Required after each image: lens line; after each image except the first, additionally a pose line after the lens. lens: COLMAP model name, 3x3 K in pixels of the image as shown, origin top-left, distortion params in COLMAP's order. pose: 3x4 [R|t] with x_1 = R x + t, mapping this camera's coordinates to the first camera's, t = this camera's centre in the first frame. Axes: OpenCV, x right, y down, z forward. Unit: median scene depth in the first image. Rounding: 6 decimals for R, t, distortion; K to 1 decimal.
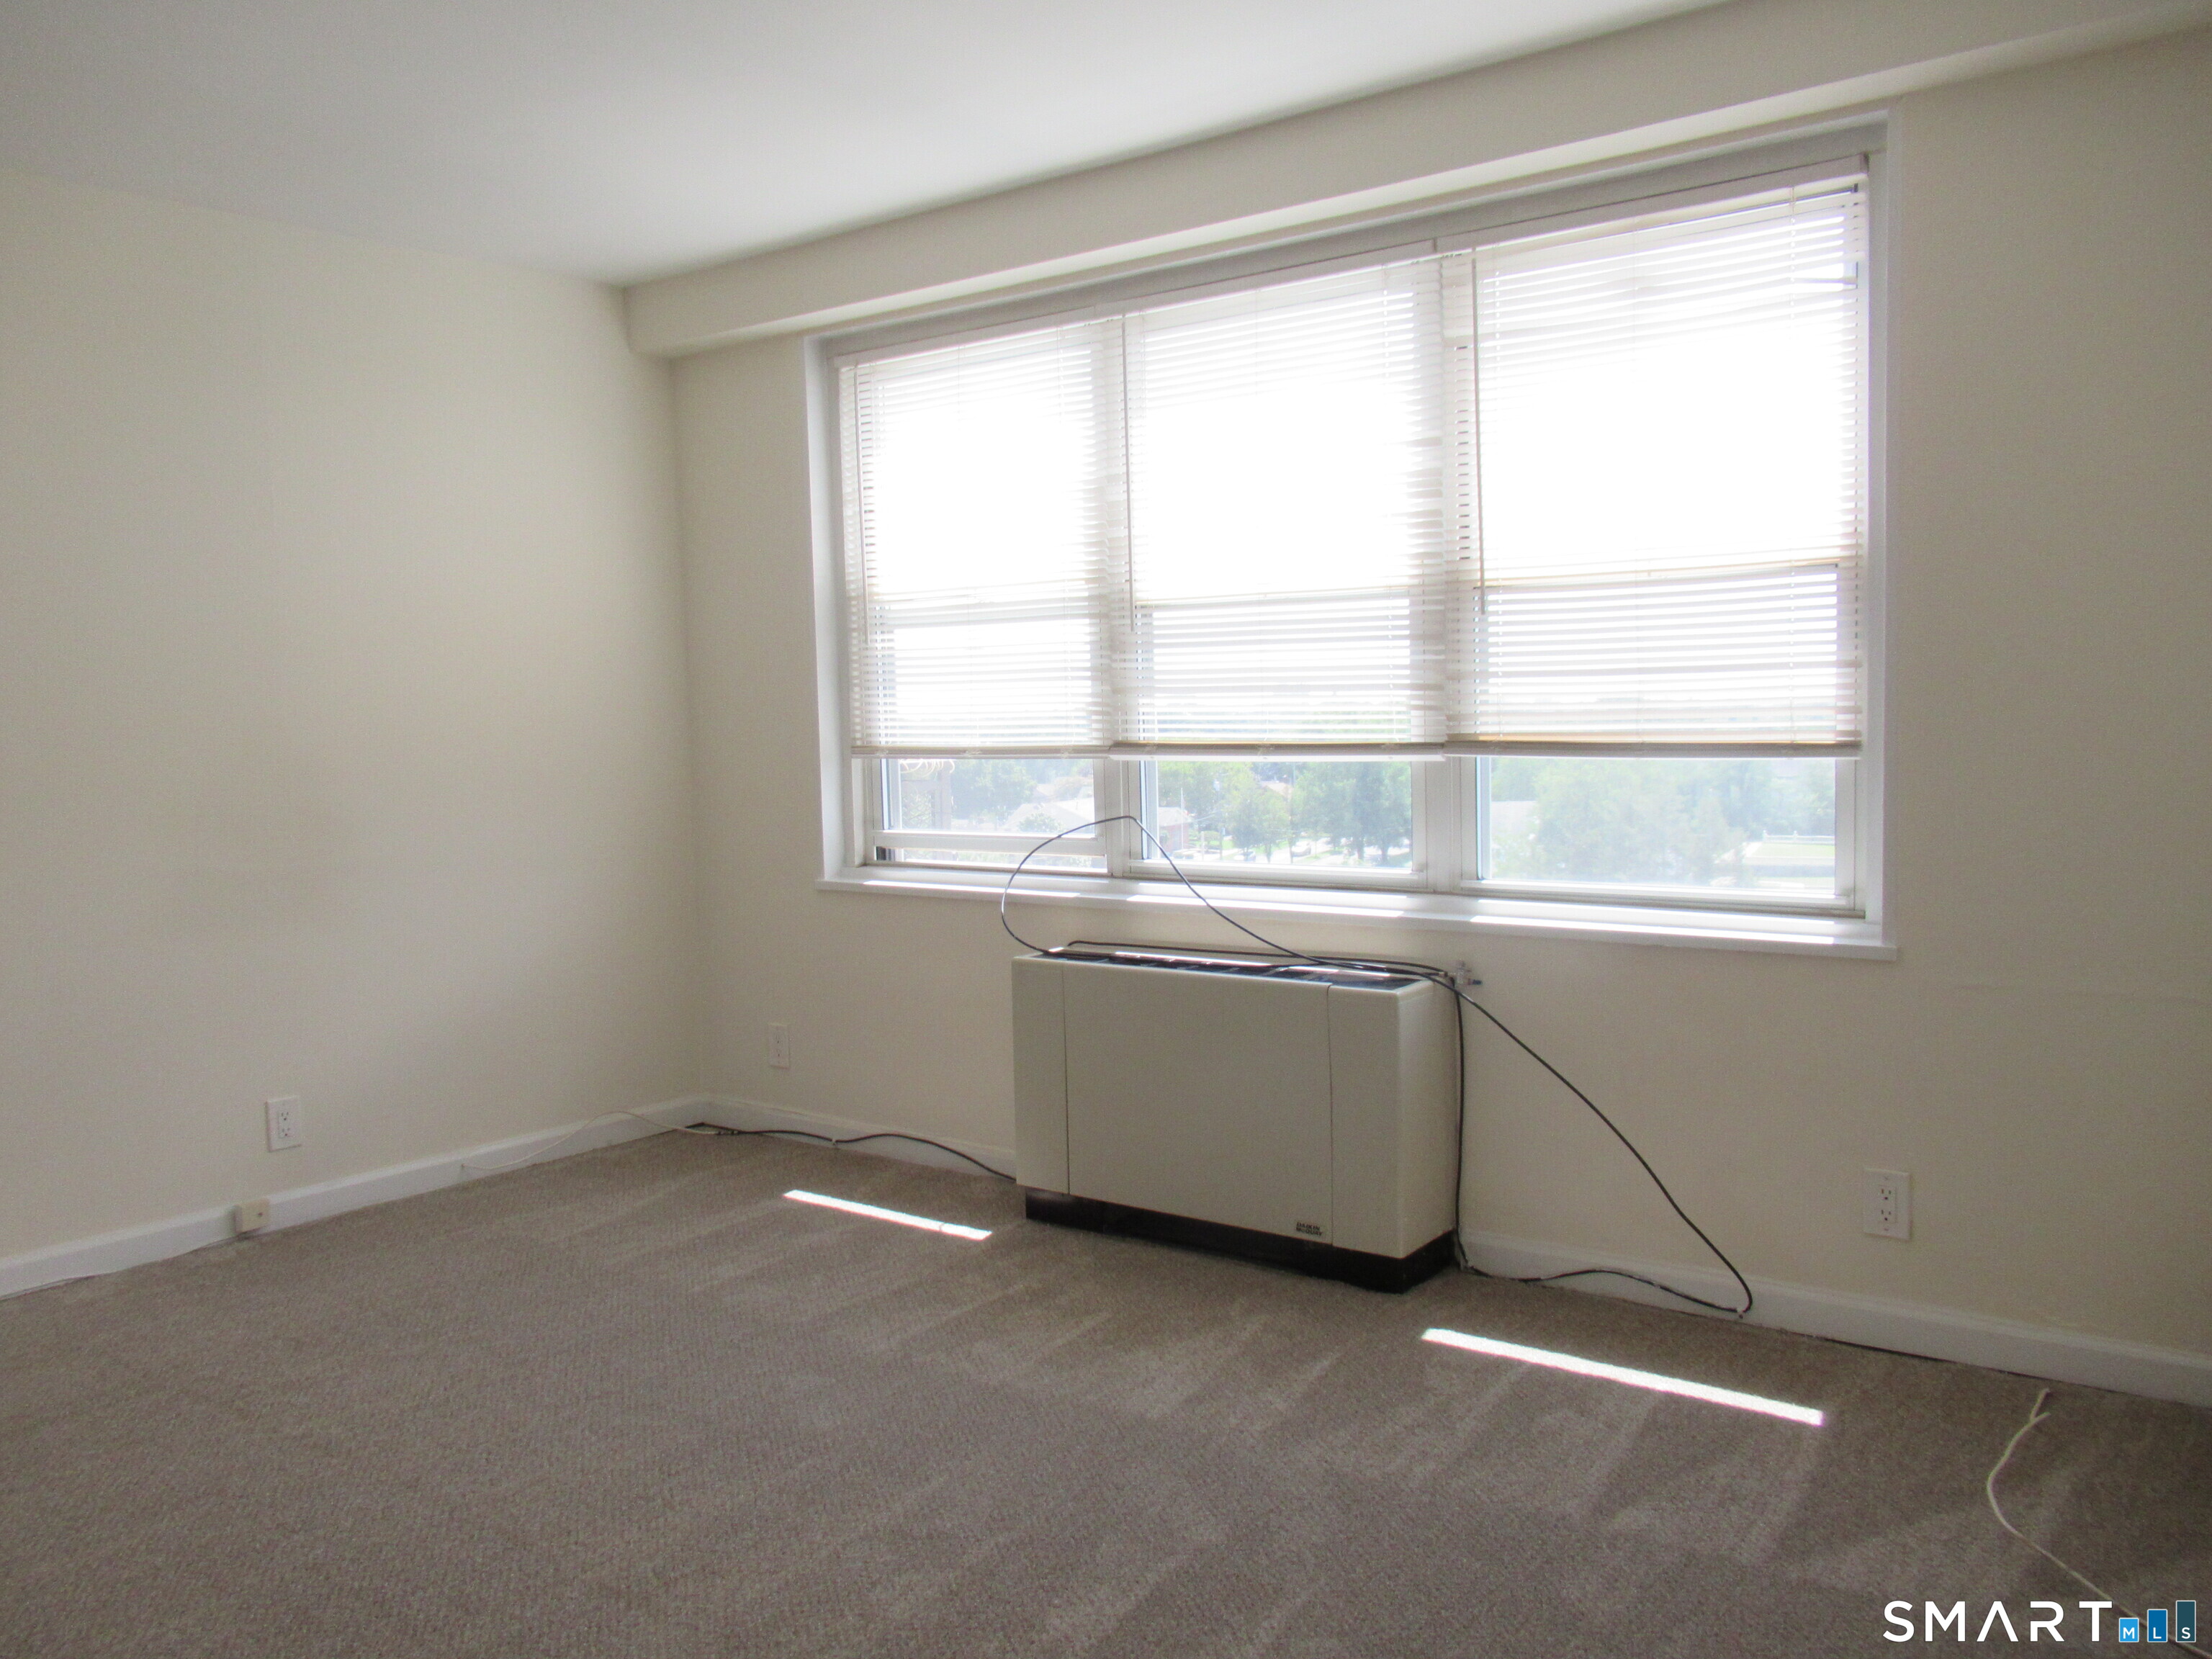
lens RADIAL K [[1834.8, 0, 1106.0], [0, 1834.8, 829.5], [0, 0, 1]] dist [0.015775, 0.002099]
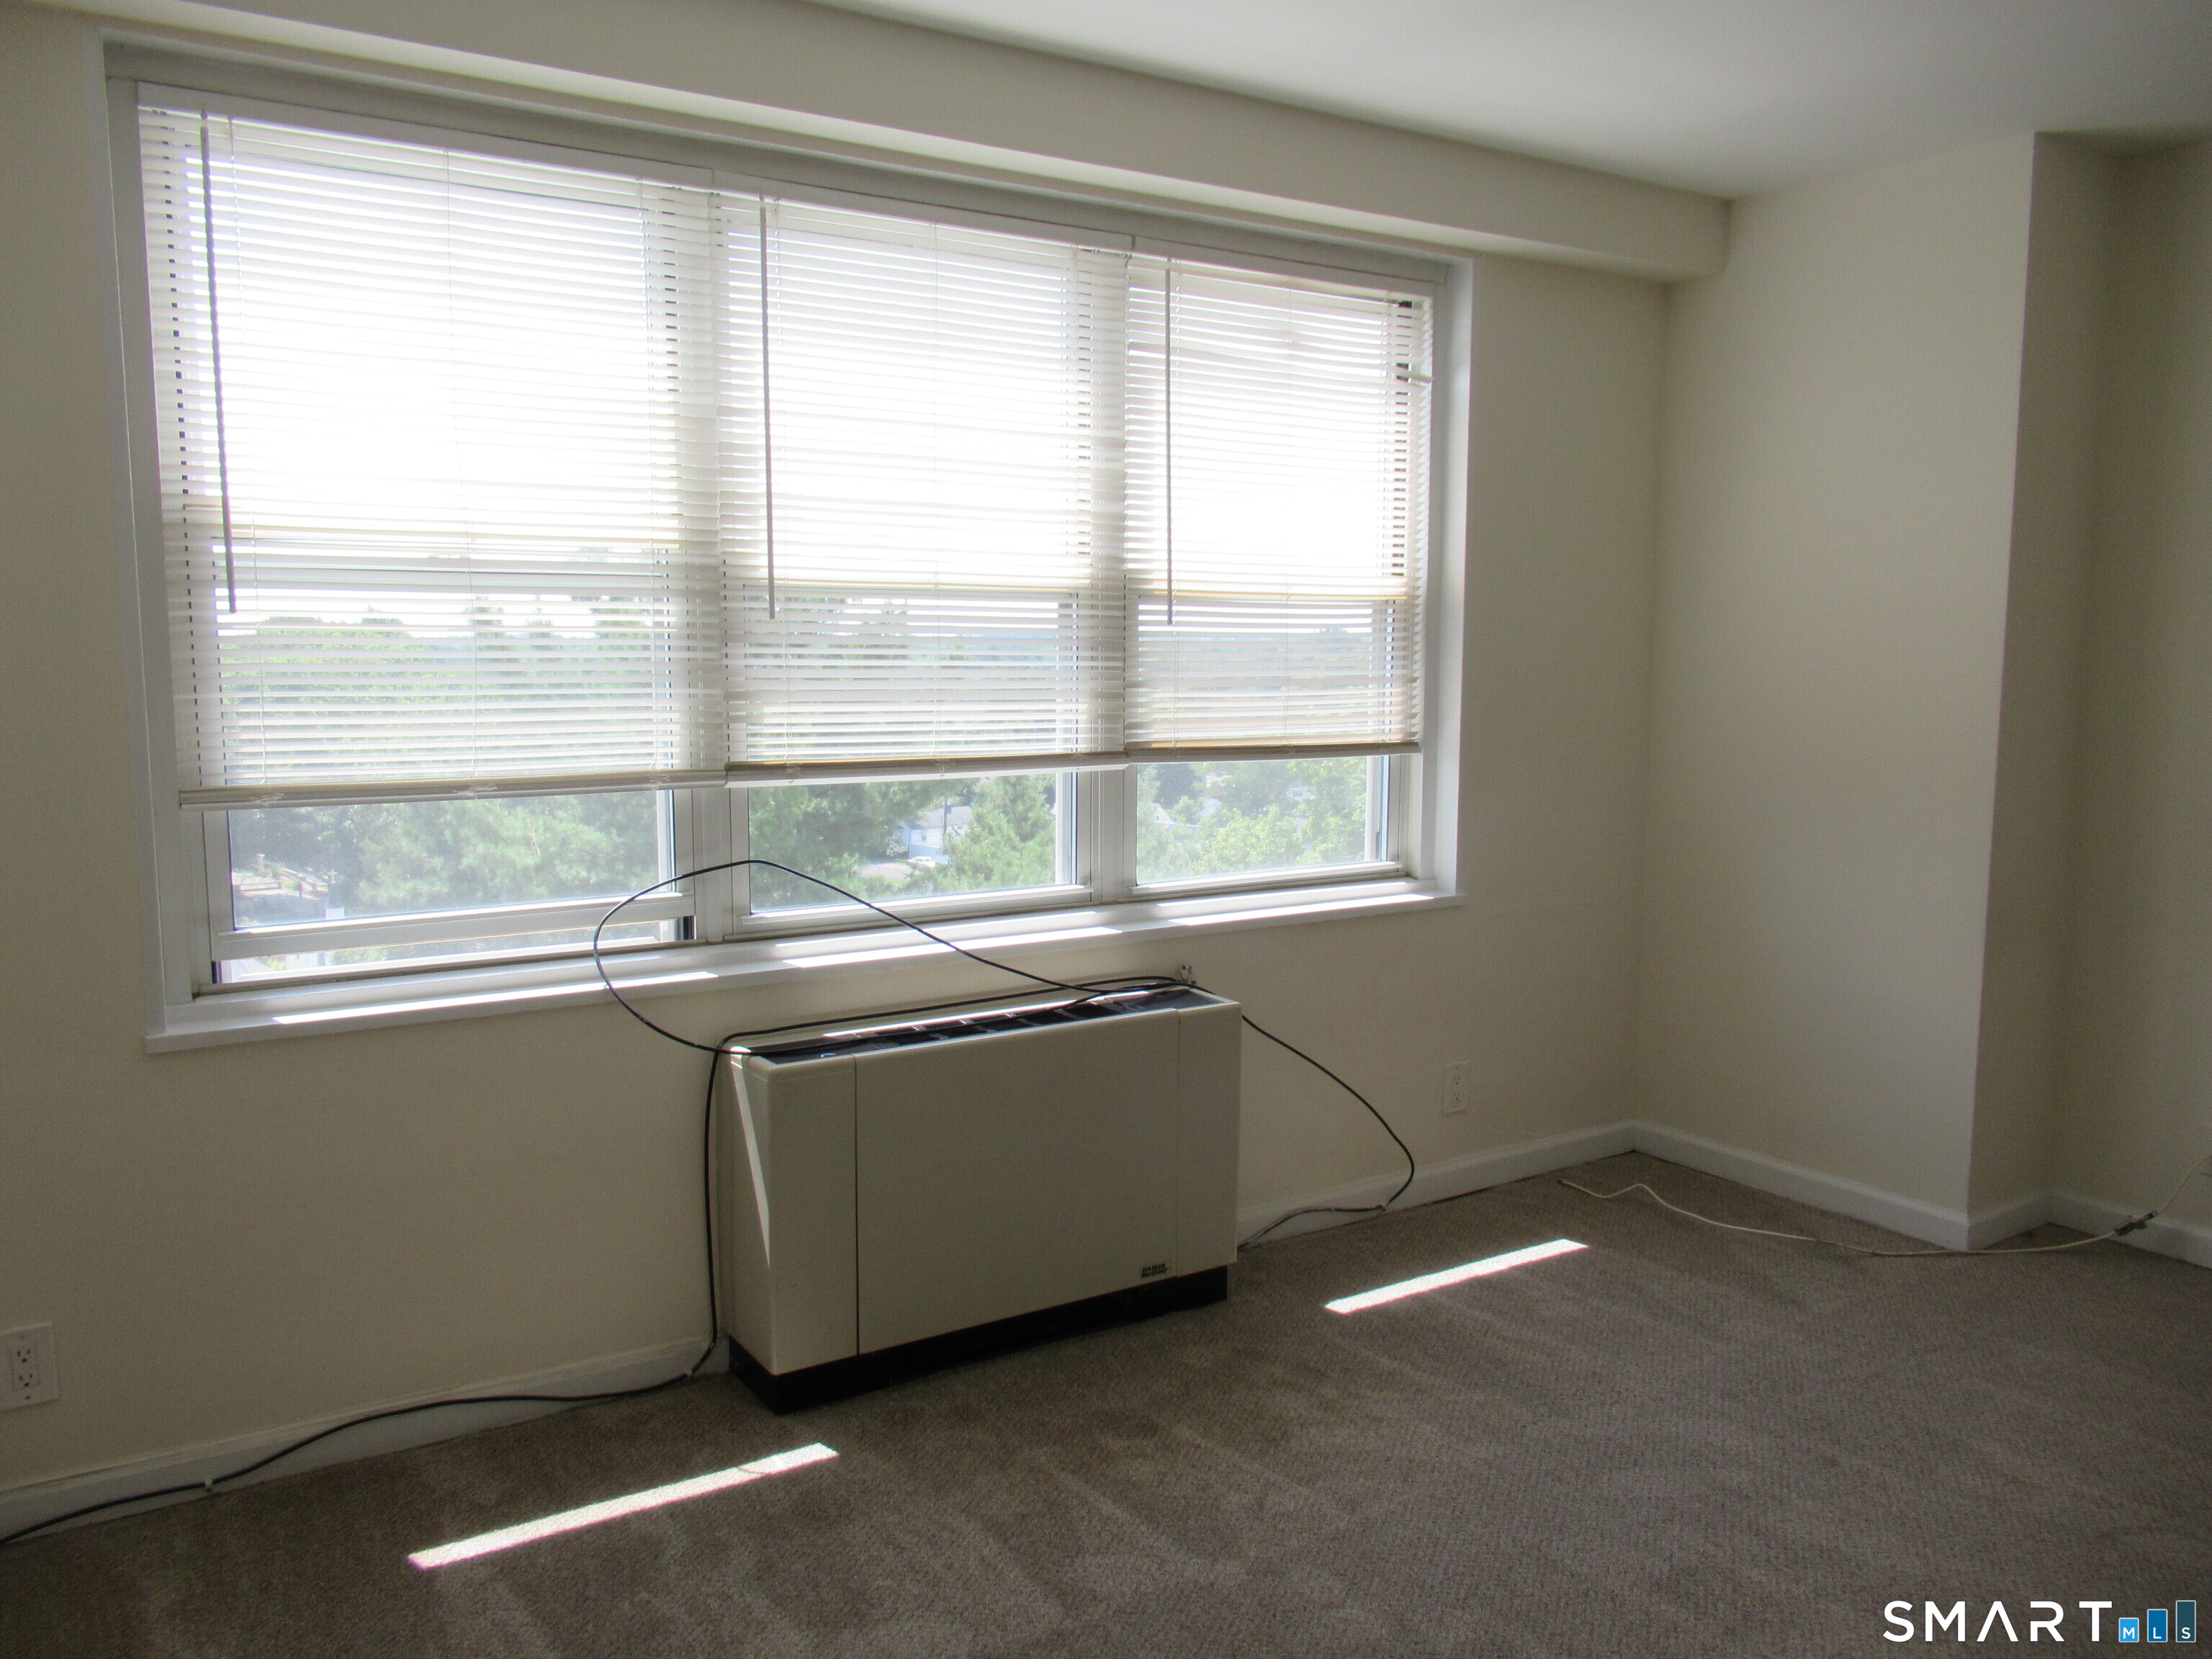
lens RADIAL K [[1739.7, 0, 1102.1], [0, 1739.7, 839.6], [0, 0, 1]] dist [0.000261, -0.001526]
pose [[0.313901, -0.083821, 0.945749, -0.704691], [0.056443, 0.995981, 0.069539, -0.065251], [-0.947777, 0.031552, 0.317370, 0.710675]]
